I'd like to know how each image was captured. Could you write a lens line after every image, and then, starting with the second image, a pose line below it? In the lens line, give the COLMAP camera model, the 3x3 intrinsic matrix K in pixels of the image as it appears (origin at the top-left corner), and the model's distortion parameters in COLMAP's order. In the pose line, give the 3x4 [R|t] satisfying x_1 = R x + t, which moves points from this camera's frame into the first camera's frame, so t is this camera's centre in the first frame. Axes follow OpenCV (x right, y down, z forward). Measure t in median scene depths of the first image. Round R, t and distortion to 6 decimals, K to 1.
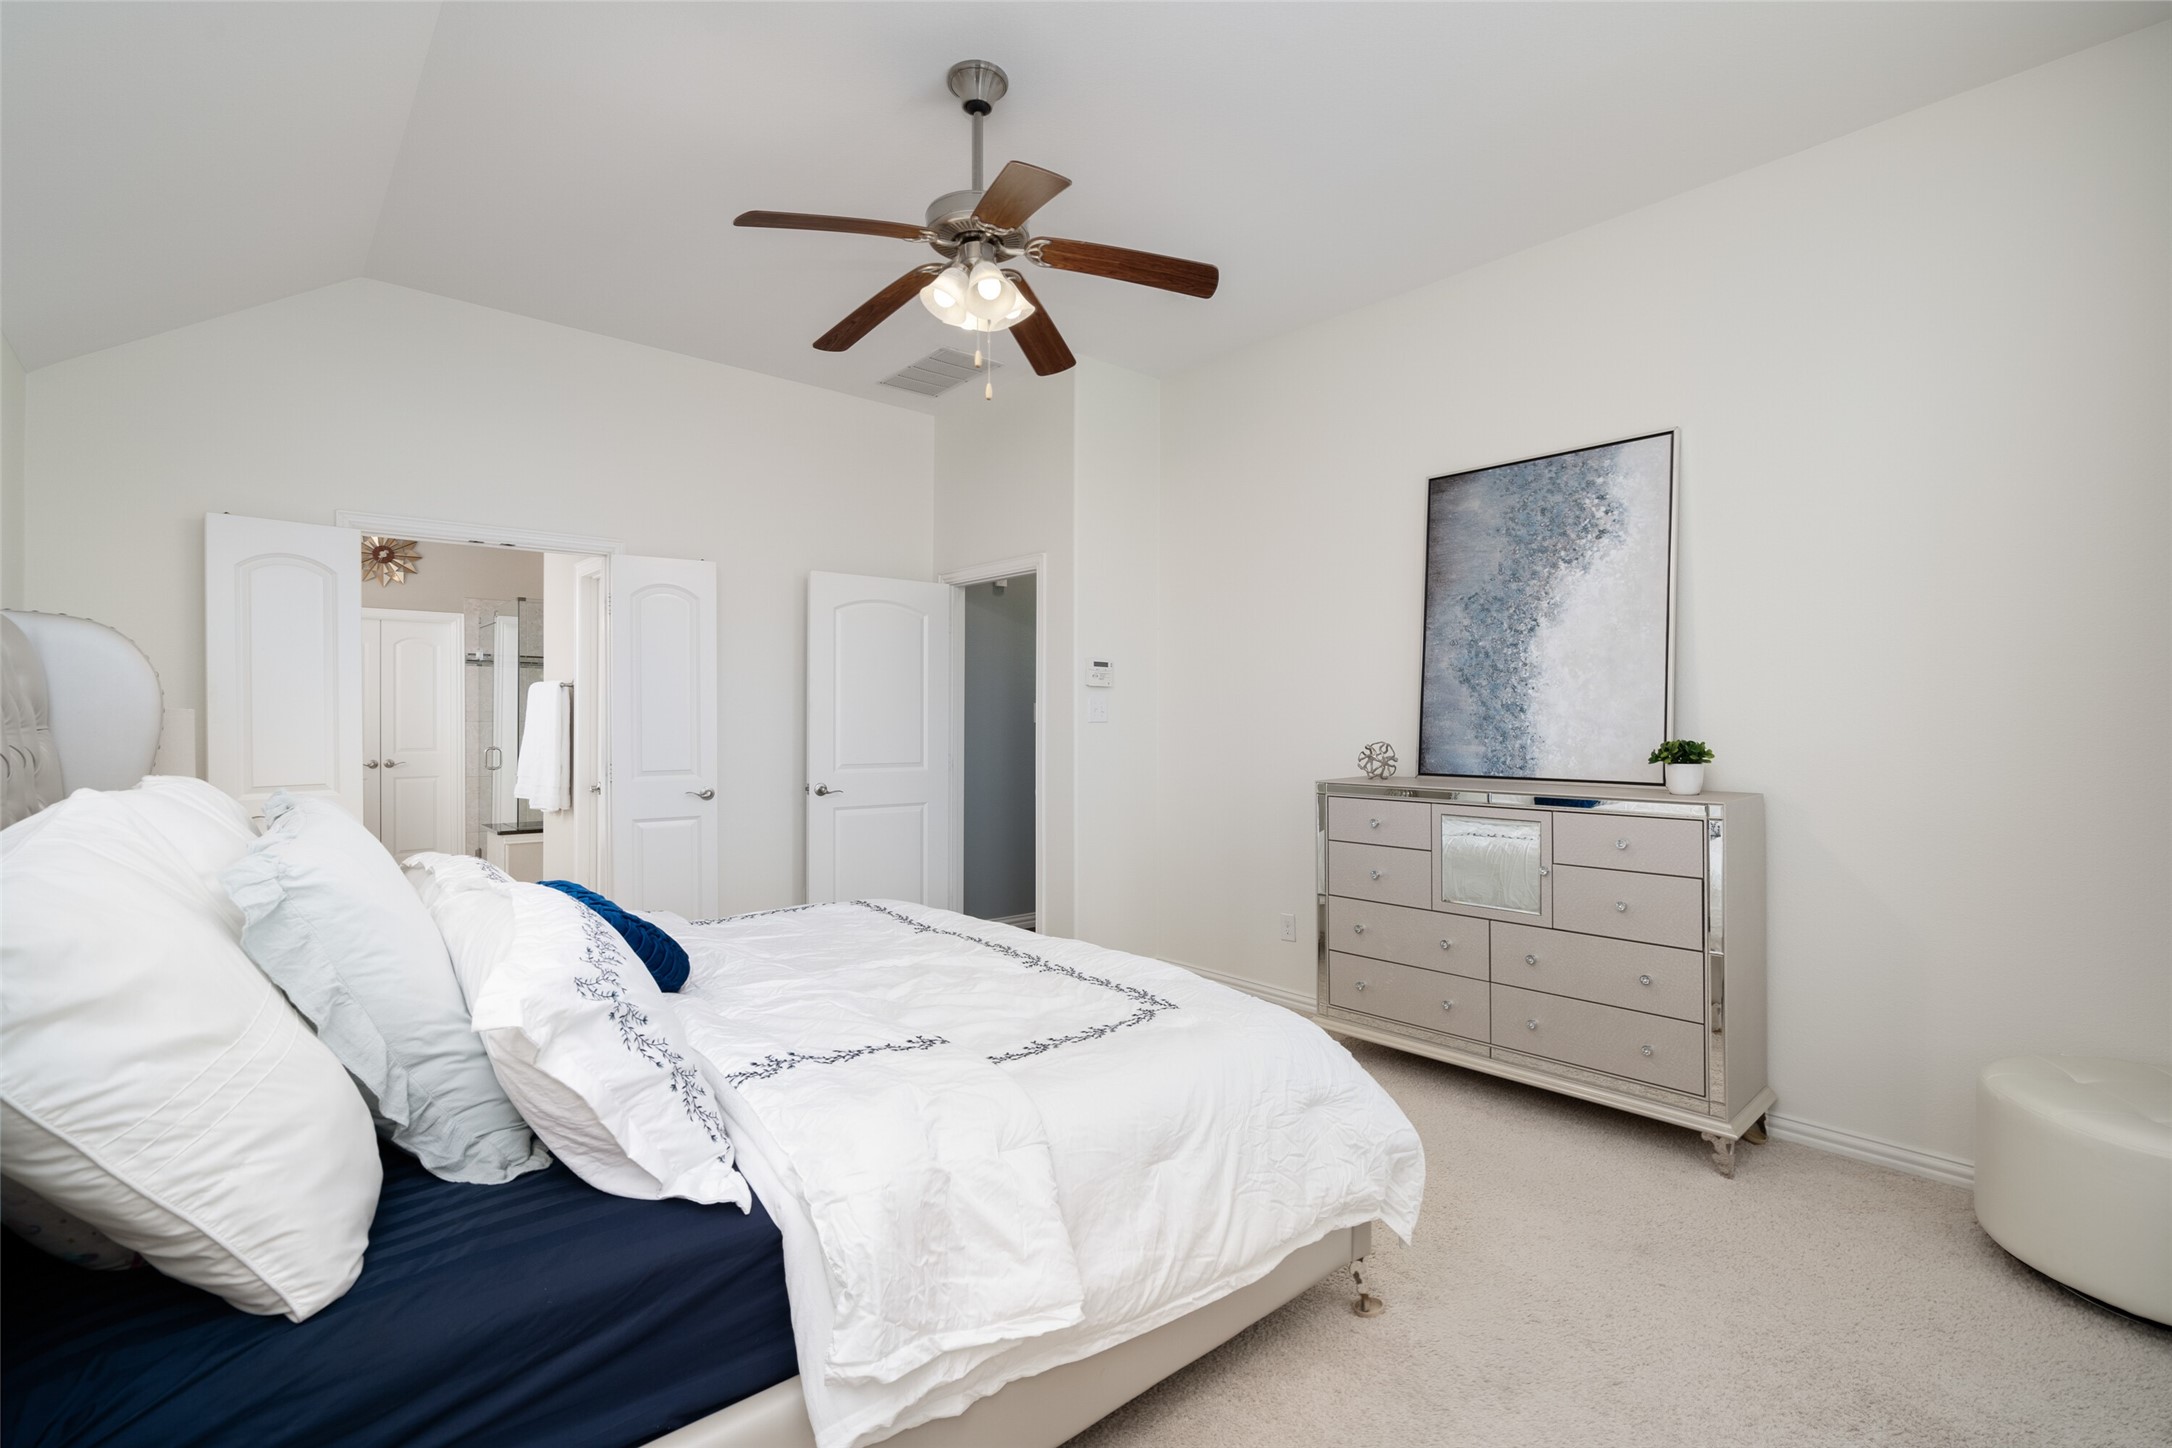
lens RADIAL K [[970.1, 0, 1083.3], [0, 970.1, 725.0], [0, 0, 1]] dist [-0.010997, -0.000337]
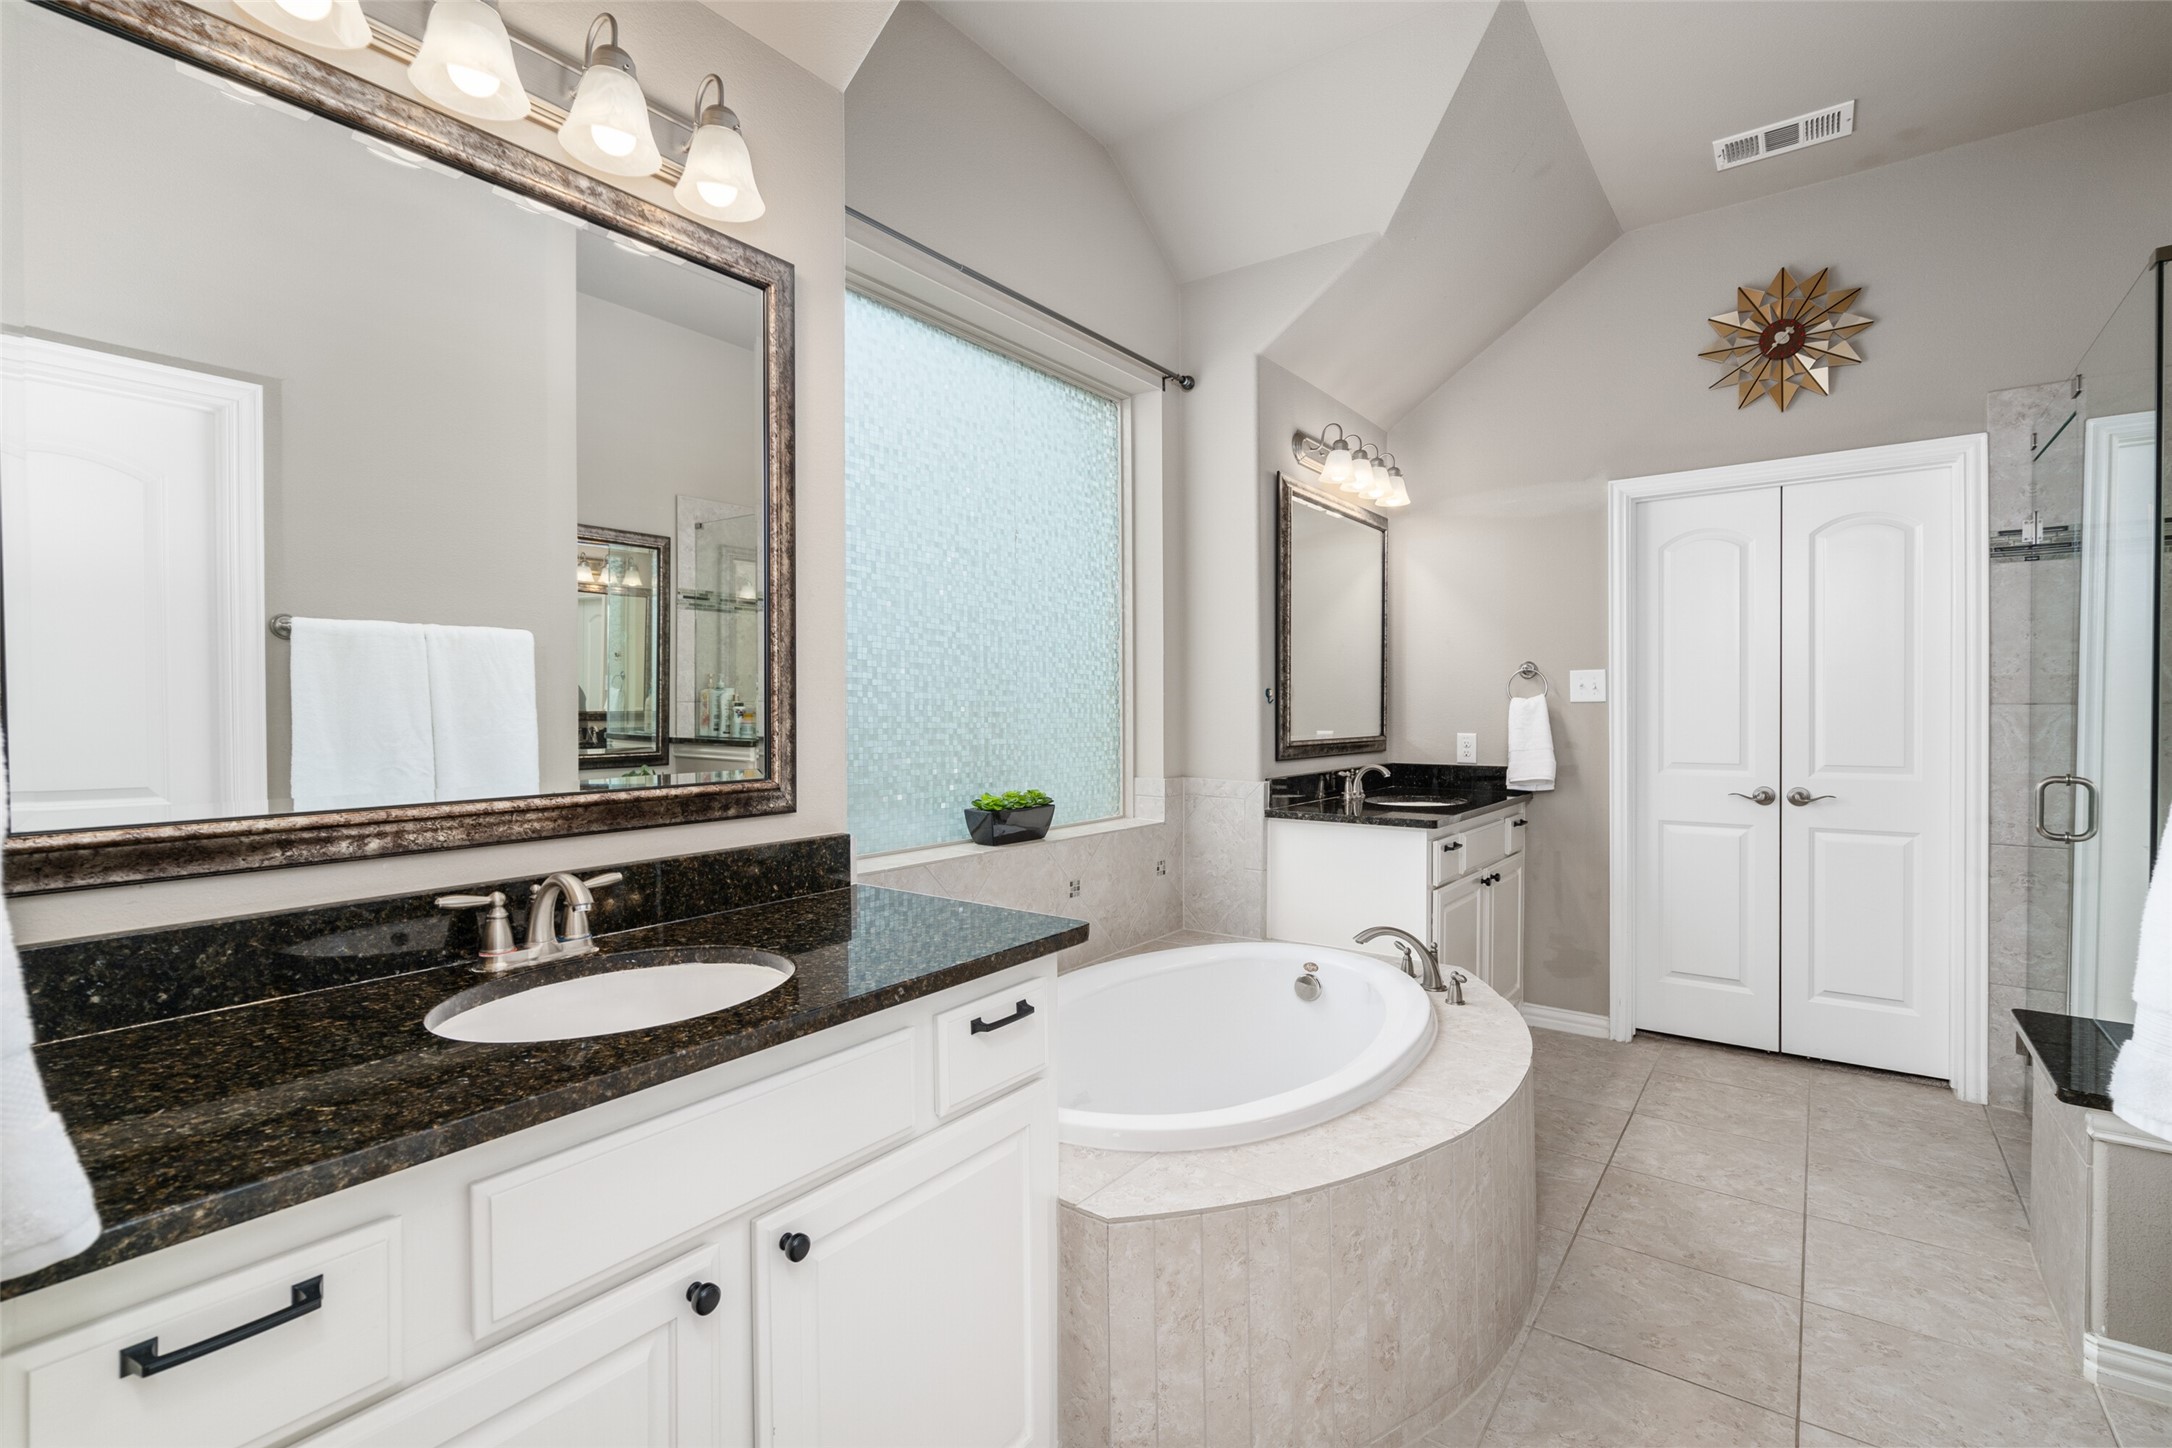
lens RADIAL K [[970.1, 0, 1085.3], [0, 970.1, 721.5], [0, 0, 1]] dist [-0.010997, -0.000337]
pose [[0.222050, 0.011974, -0.974962, -0.347633], [0.003012, 0.999911, 0.012967, -0.002924], [0.975031, -0.005816, 0.221994, 0.566337]]
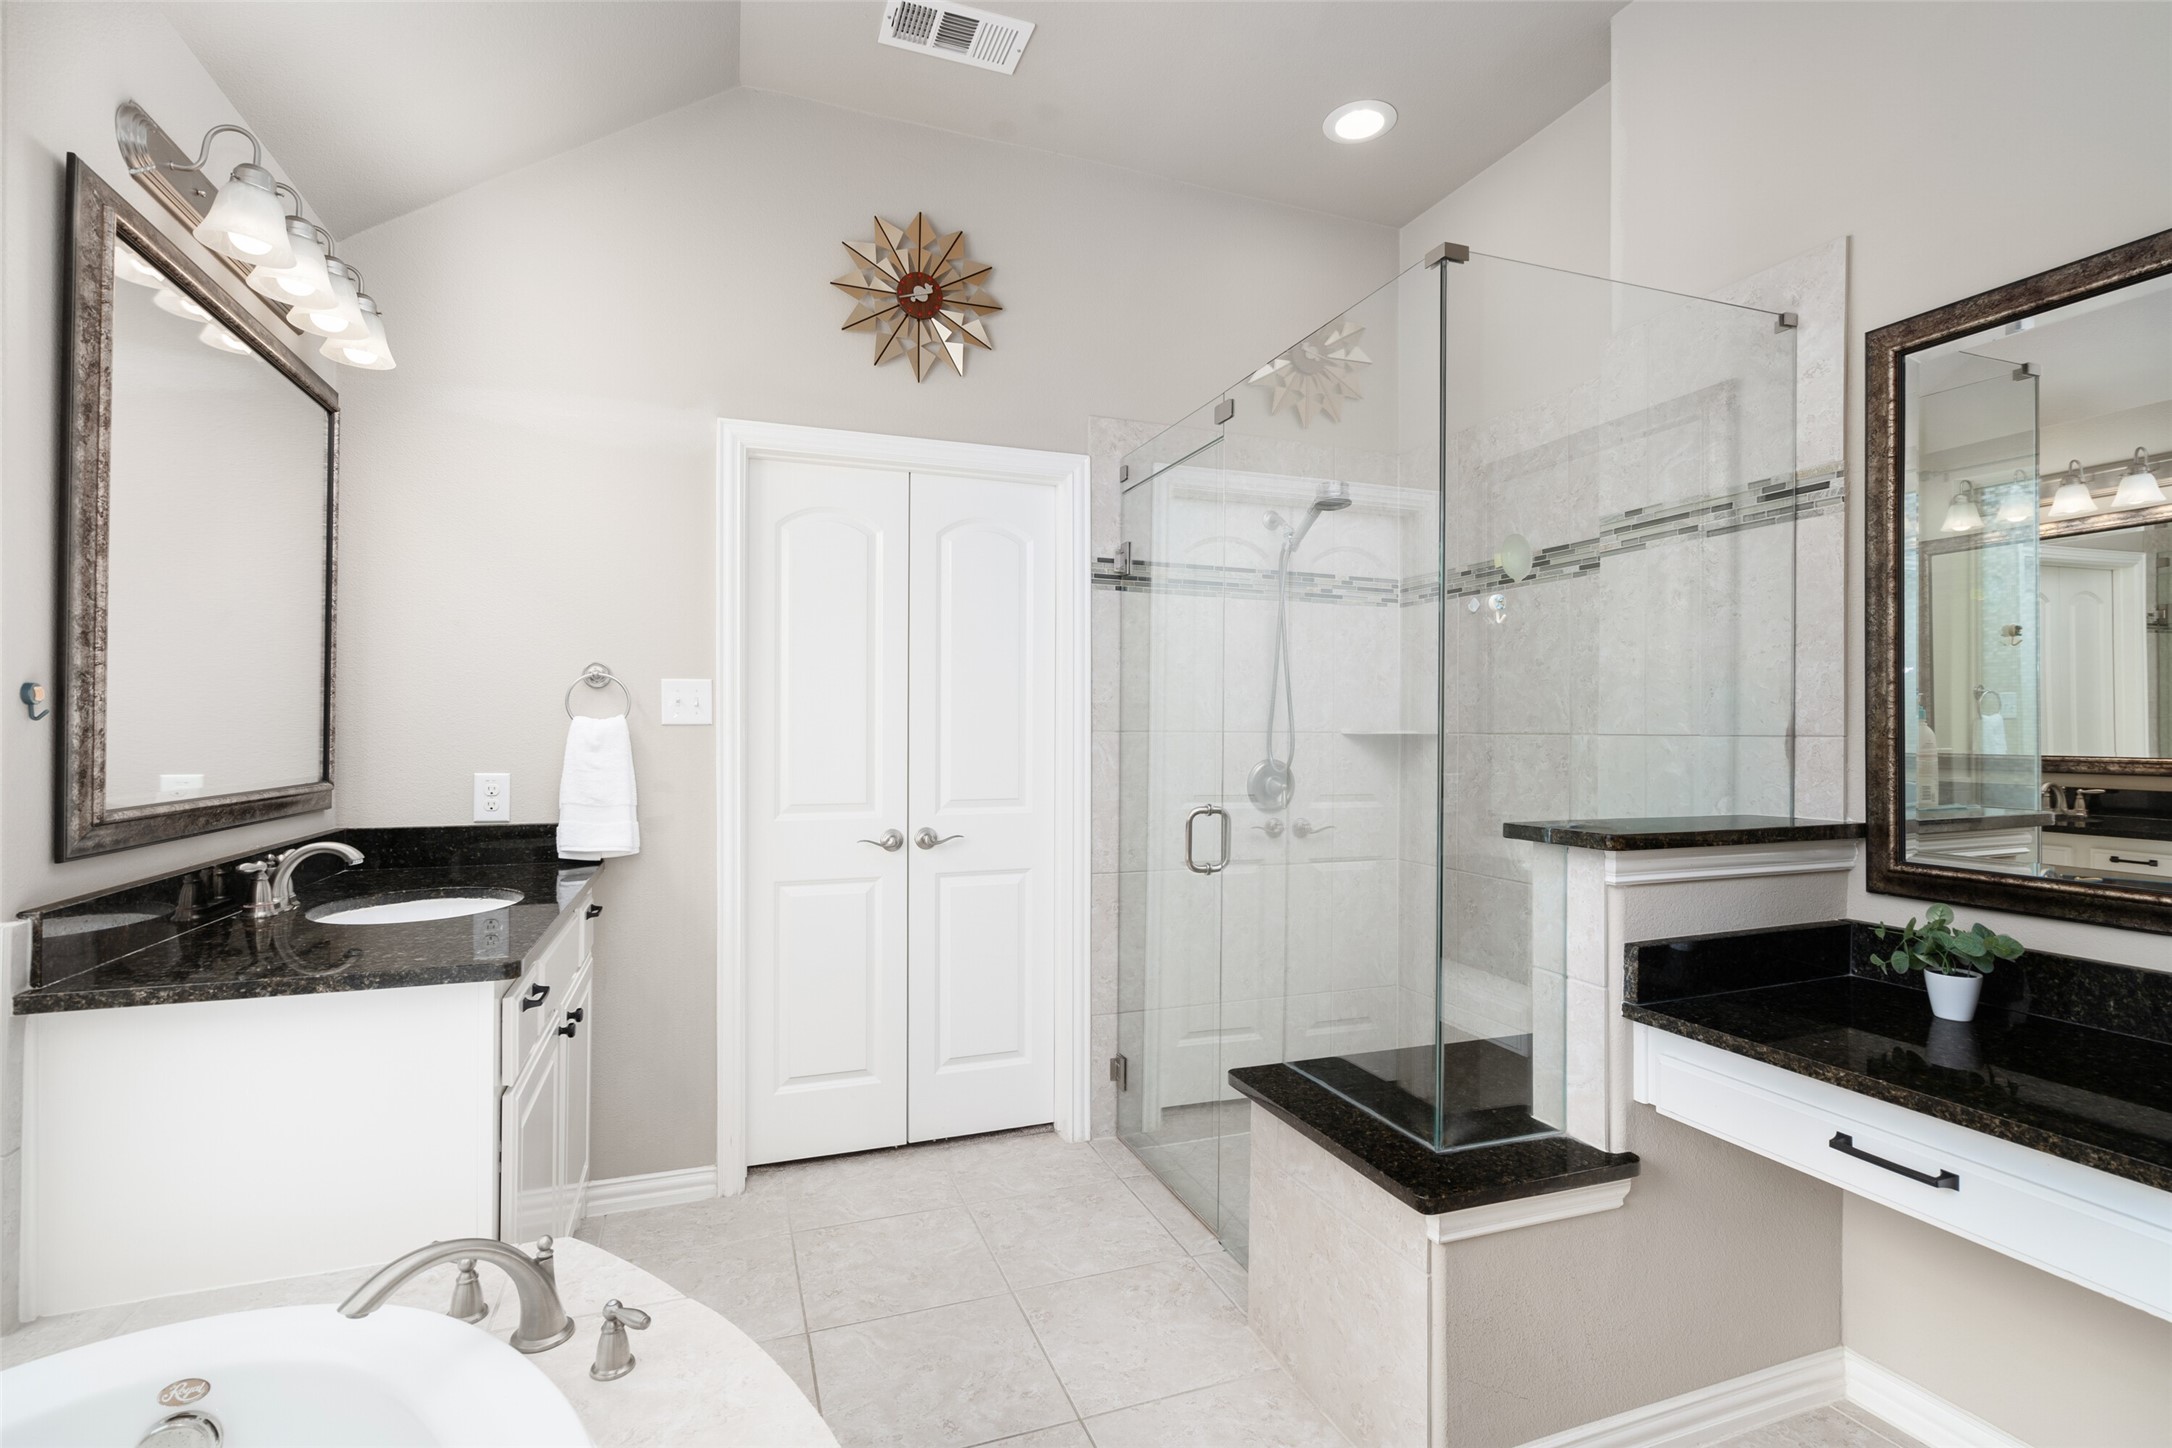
lens RADIAL K [[970.1, 0, 1088.9], [0, 970.1, 728.8], [0, 0, 1]] dist [-0.010997, -0.000337]
pose [[0.947265, 0.000919, -0.320449, -0.530351], [-0.002505, 0.999987, -0.004536, -0.003081], [0.320440, 0.005100, 0.947255, 0.646592]]
